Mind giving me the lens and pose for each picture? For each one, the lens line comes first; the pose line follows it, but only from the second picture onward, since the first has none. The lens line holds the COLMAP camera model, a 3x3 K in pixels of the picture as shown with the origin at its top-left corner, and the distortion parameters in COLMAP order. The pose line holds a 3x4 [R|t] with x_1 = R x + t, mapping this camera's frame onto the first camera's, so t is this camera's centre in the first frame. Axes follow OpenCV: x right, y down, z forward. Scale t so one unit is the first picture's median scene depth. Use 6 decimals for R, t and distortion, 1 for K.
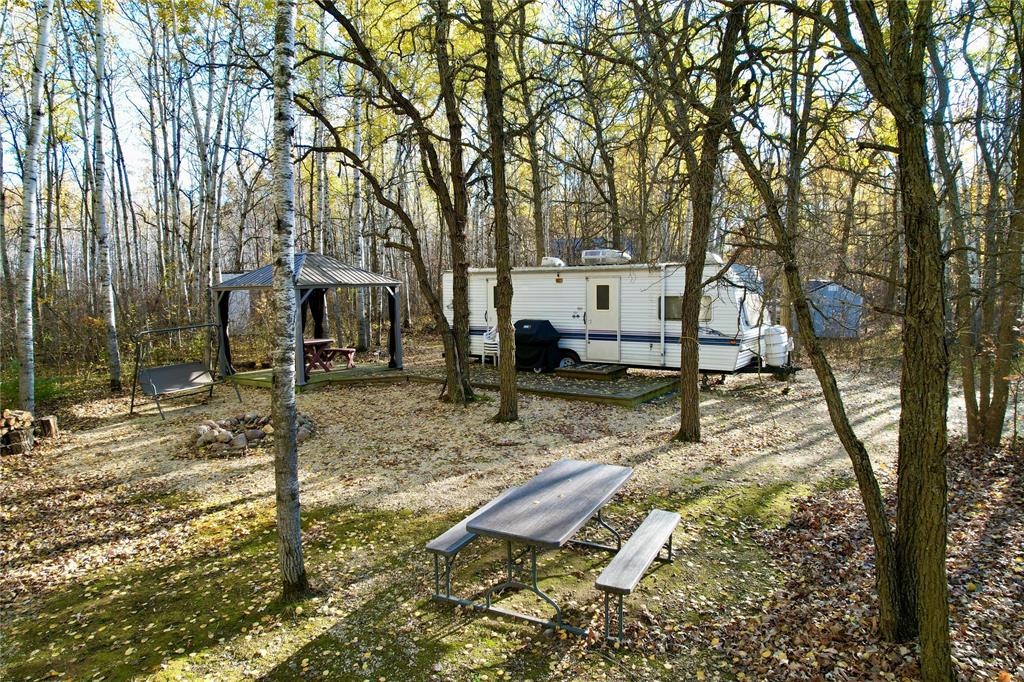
lens RADIAL K [[654.6, 0, 512.0], [0, 654.6, 341.0], [0, 0, 1]] dist [-0.070086, 0.069532]
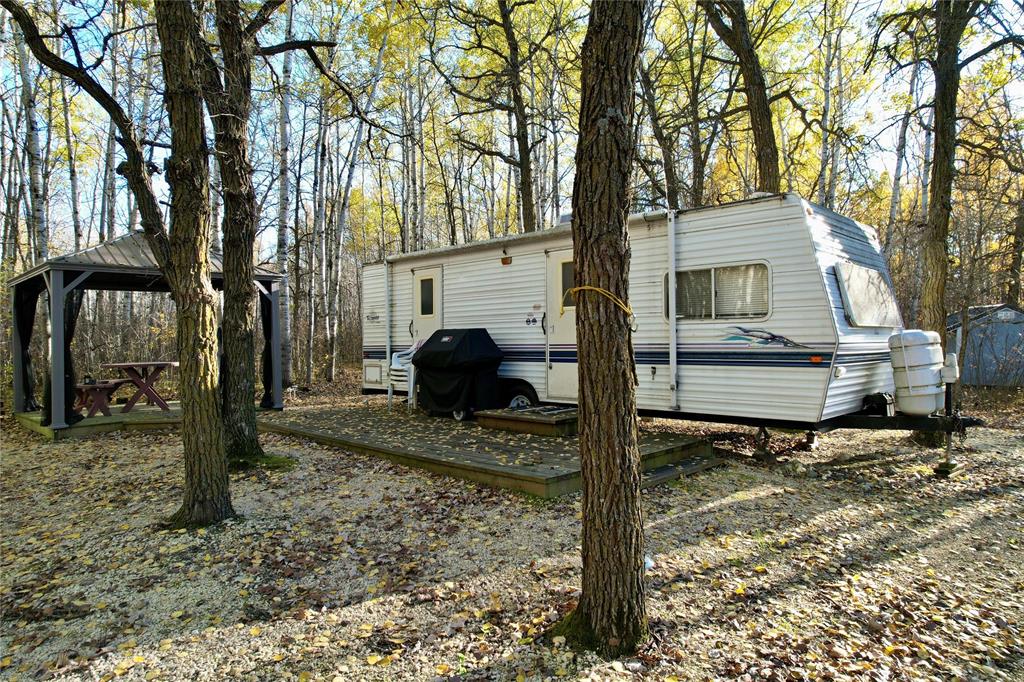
lens RADIAL K [[654.6, 0, 512.0], [0, 654.6, 341.0], [0, 0, 1]] dist [-0.070086, 0.069532]
pose [[0.984643, 0.003572, -0.174546, 0.196077], [-0.018410, 0.996341, -0.083459, 0.029163], [0.173609, 0.085391, 0.981106, 0.482529]]
